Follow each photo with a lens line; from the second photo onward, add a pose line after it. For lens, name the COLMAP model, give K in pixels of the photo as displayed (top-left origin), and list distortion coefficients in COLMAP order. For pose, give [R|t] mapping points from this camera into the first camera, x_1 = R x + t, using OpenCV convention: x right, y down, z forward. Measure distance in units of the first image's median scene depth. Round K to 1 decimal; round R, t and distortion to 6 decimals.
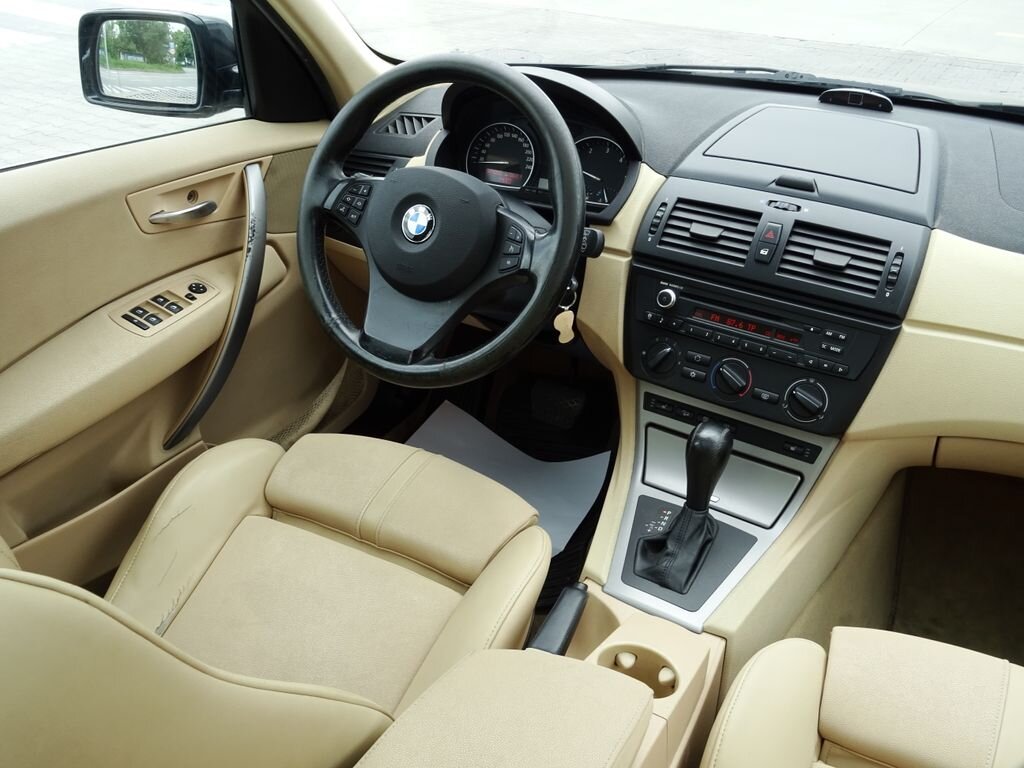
lens RADIAL K [[921.9, 0, 512.0], [0, 921.9, 384.0], [0, 0, 1]] dist [-0.013871, -0.008764]
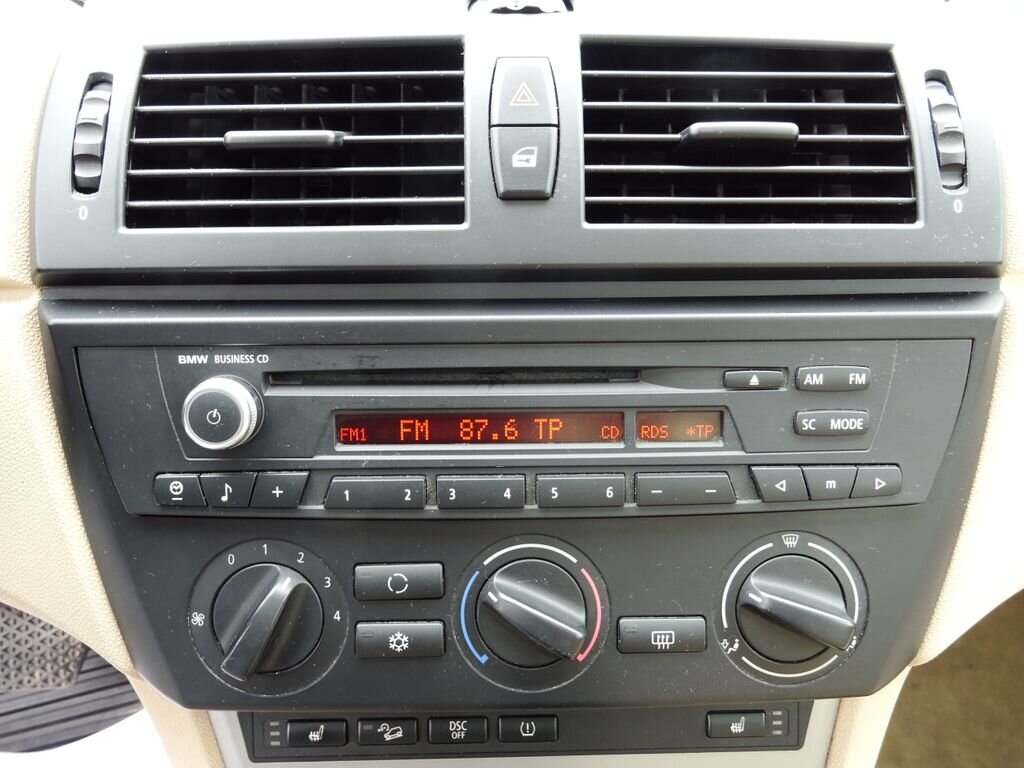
lens RADIAL K [[871.5, 0, 512.0], [0, 871.5, 384.0], [0, 0, 1]] dist [-0.009693, -0.009874]
pose [[0.827588, -0.285503, 0.483308, 0.120233], [0.294102, 0.953896, 0.059890, -0.092280], [-0.478124, 0.092578, 0.873400, 0.751637]]
